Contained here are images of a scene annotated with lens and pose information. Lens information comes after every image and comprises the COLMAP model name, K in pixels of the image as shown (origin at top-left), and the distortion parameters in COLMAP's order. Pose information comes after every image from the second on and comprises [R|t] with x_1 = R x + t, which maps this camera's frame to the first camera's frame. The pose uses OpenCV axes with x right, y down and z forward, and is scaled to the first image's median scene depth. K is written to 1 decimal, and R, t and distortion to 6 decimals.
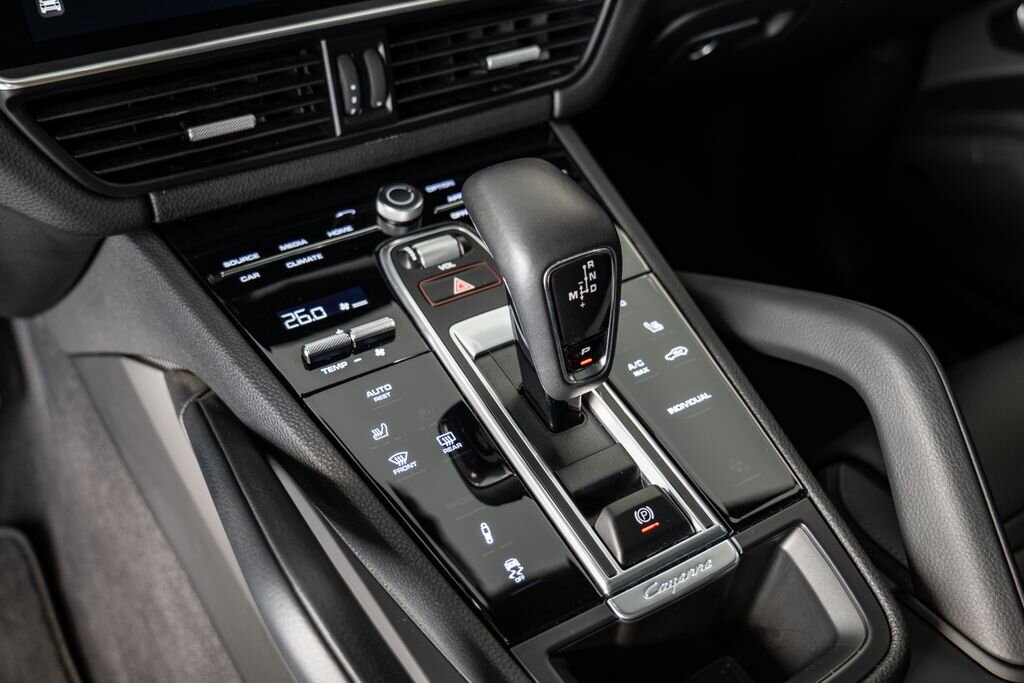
lens RADIAL K [[1075.9, 0, 508.8], [0, 1075.9, 341.0], [0, 0, 1]] dist [0.047706, 0.000000]
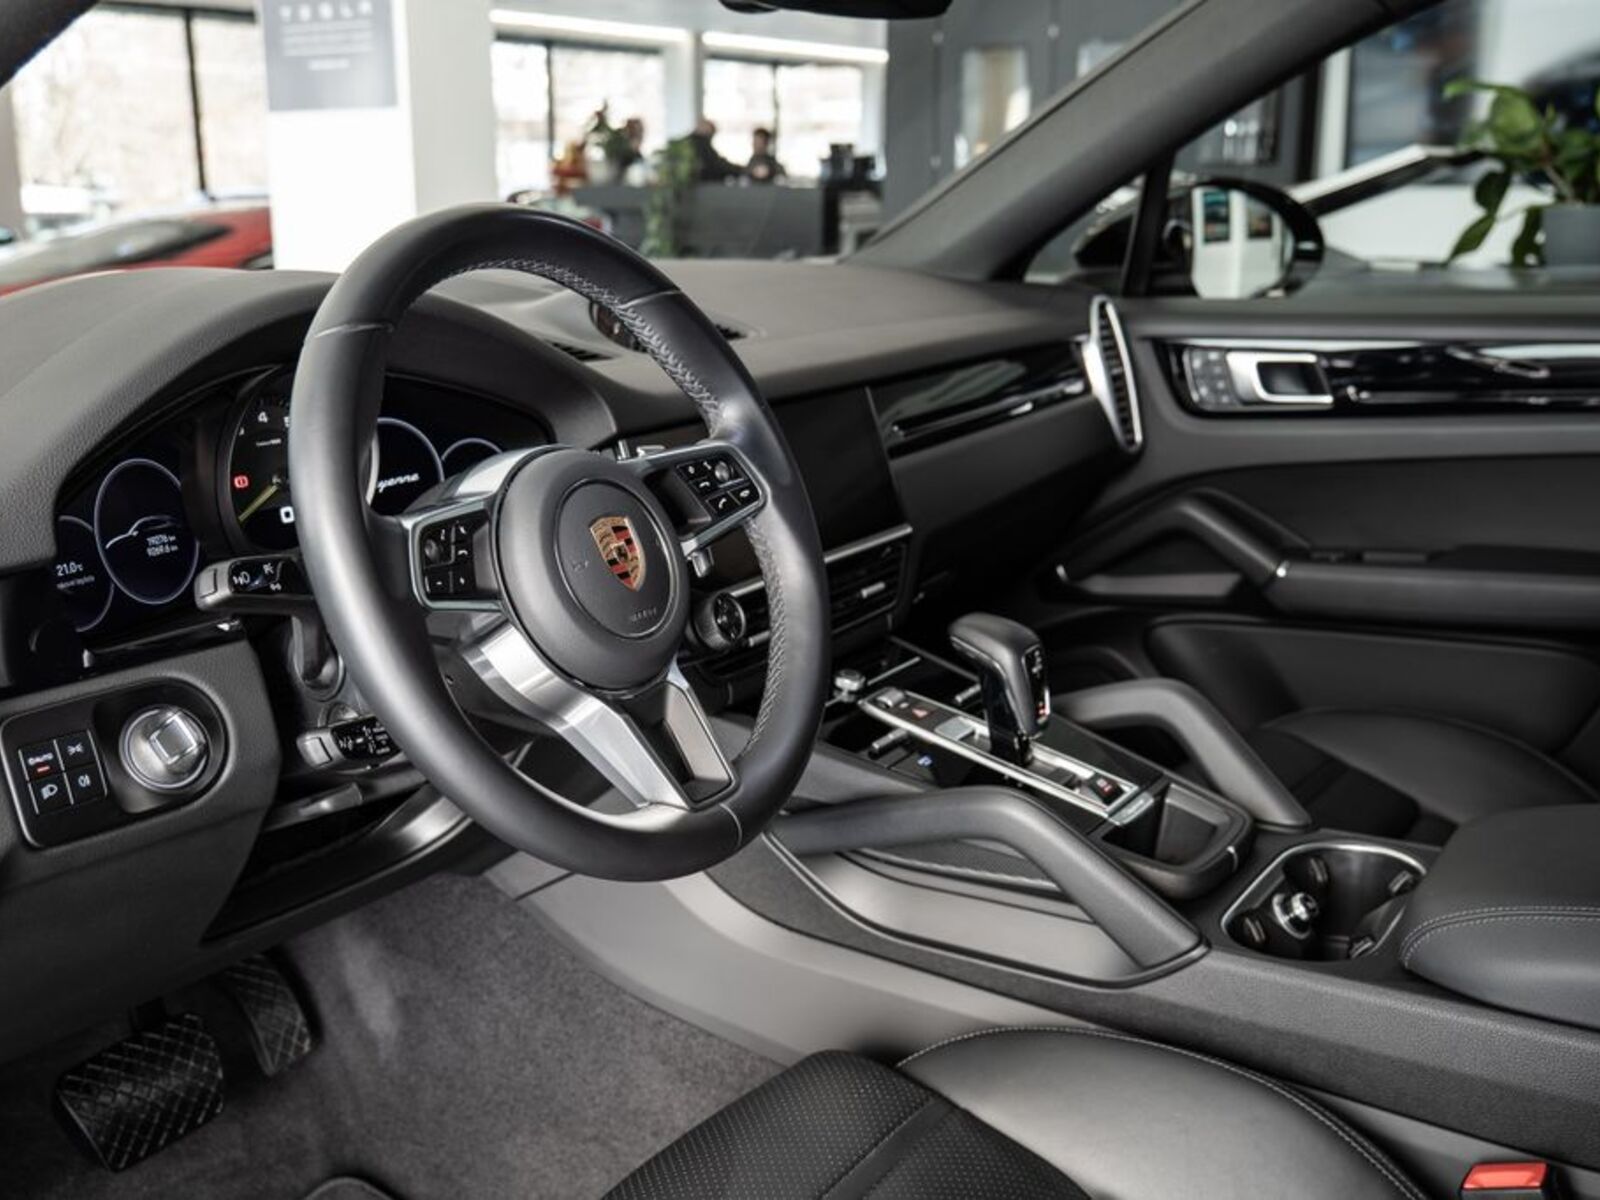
lens RADIAL K [[1707.5, 0, 797.7], [0, 1707.5, 598.3], [0, 0, 1]] dist [0.074908, 0.000000]
pose [[0.906443, -0.129926, 0.401847, -1.189273], [0.272930, 0.906329, -0.322609, 0.556980], [-0.322290, 0.402102, 0.856996, -1.145766]]
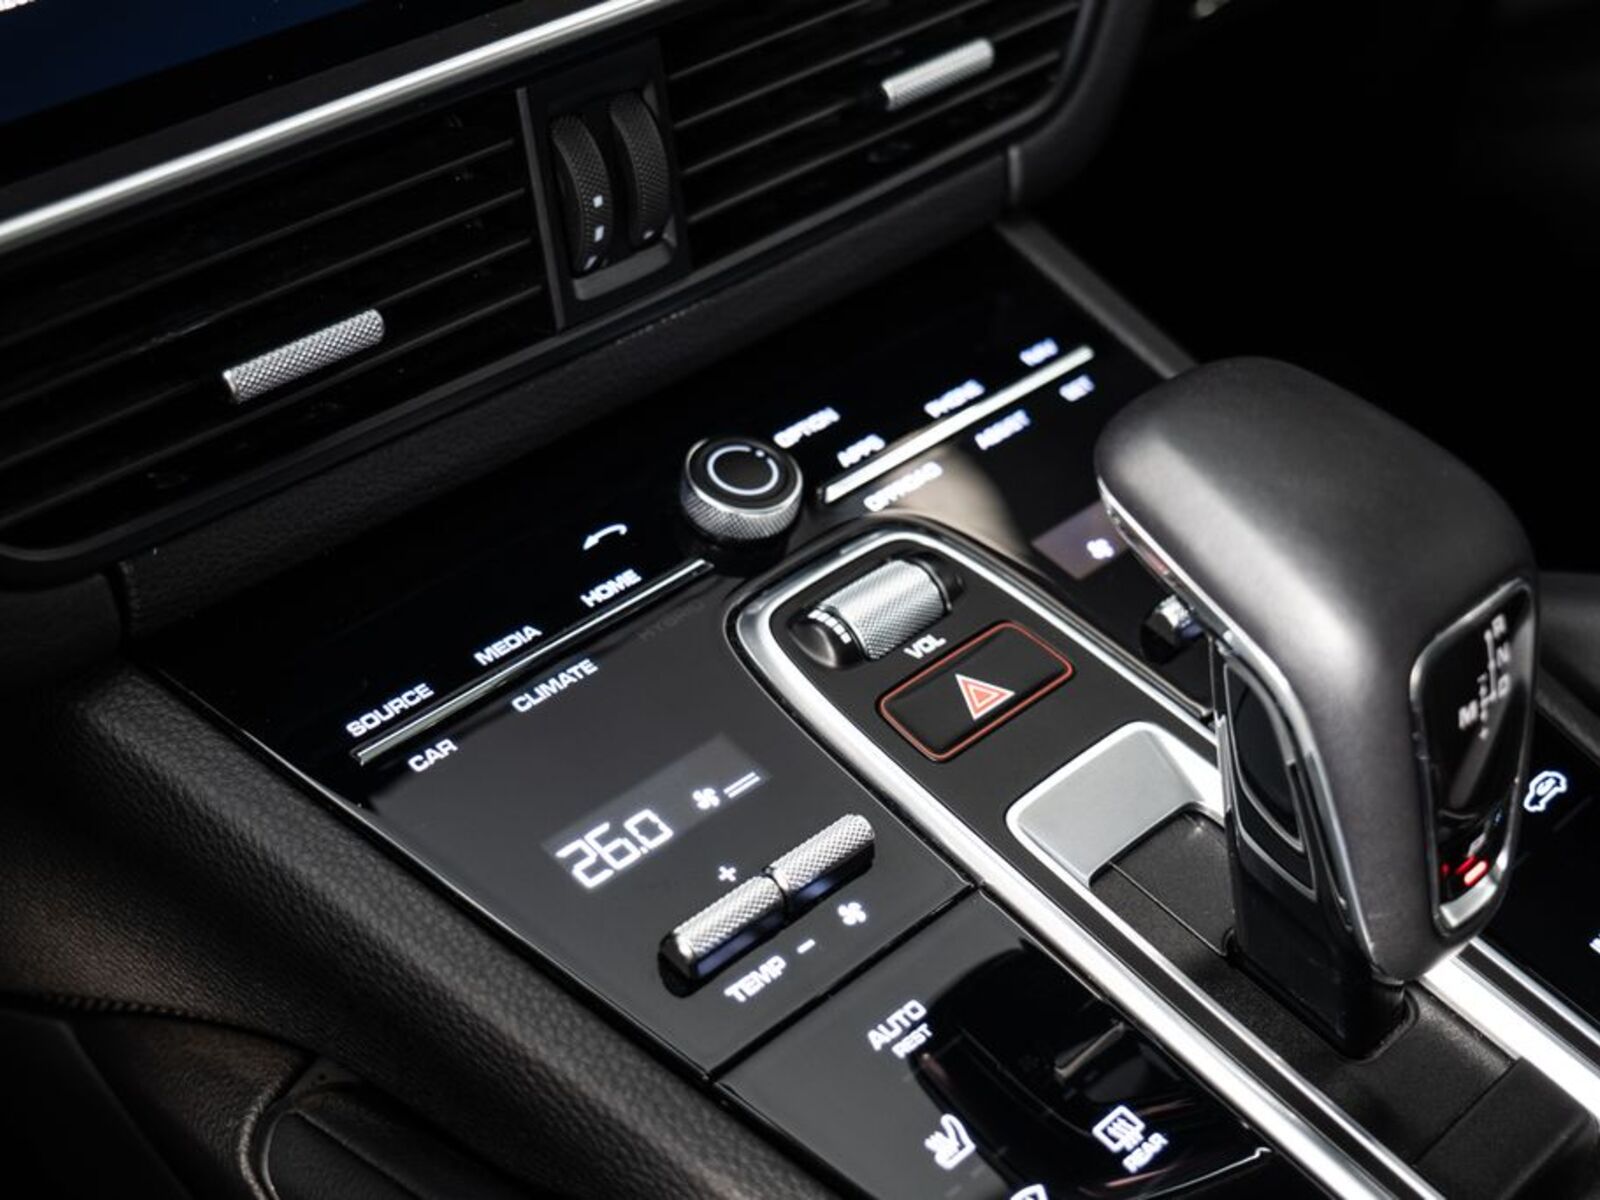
lens RADIAL K [[2573.6, 0, 804.6], [0, 2573.6, 608.0], [0, 0, 1]] dist [0.028816, 0.000000]
pose [[0.971179, -0.133024, 0.197779, -0.279046], [0.134960, 0.990844, 0.003717, -0.093284], [-0.196462, 0.023083, 0.980240, 0.126813]]
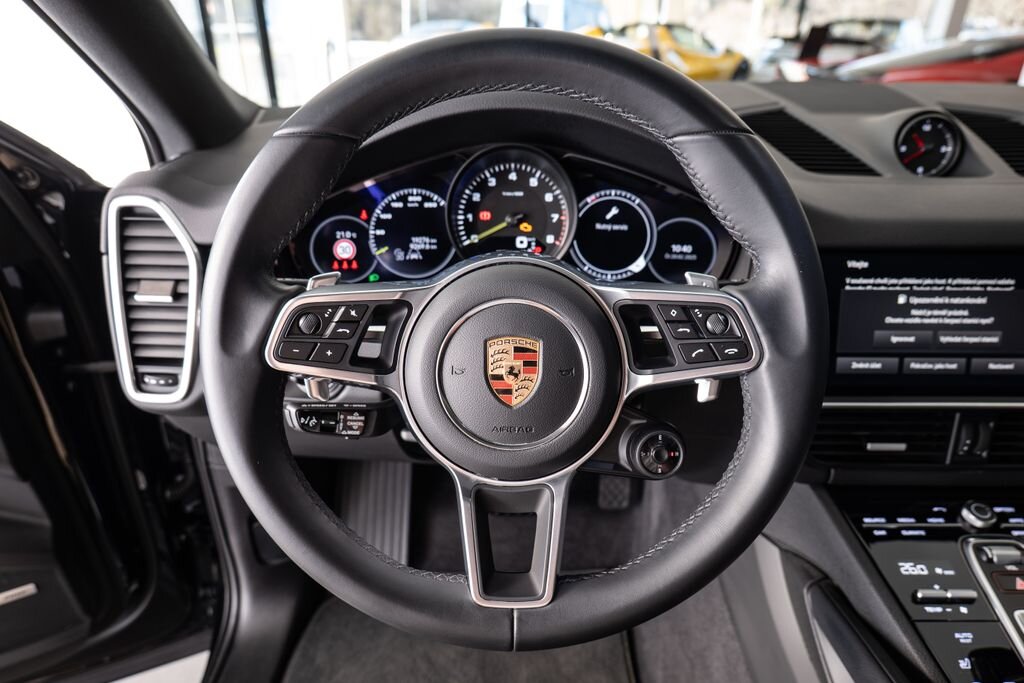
lens RADIAL K [[668.0, 0, 502.5], [0, 668.0, 346.5], [0, 0, 1]] dist [-0.005785, -0.001690]
pose [[0.837878, 0.234151, -0.493086, -0.286744], [-0.316373, 0.944440, -0.089114, -0.053434], [0.444824, 0.230666, 0.865404, -0.278017]]
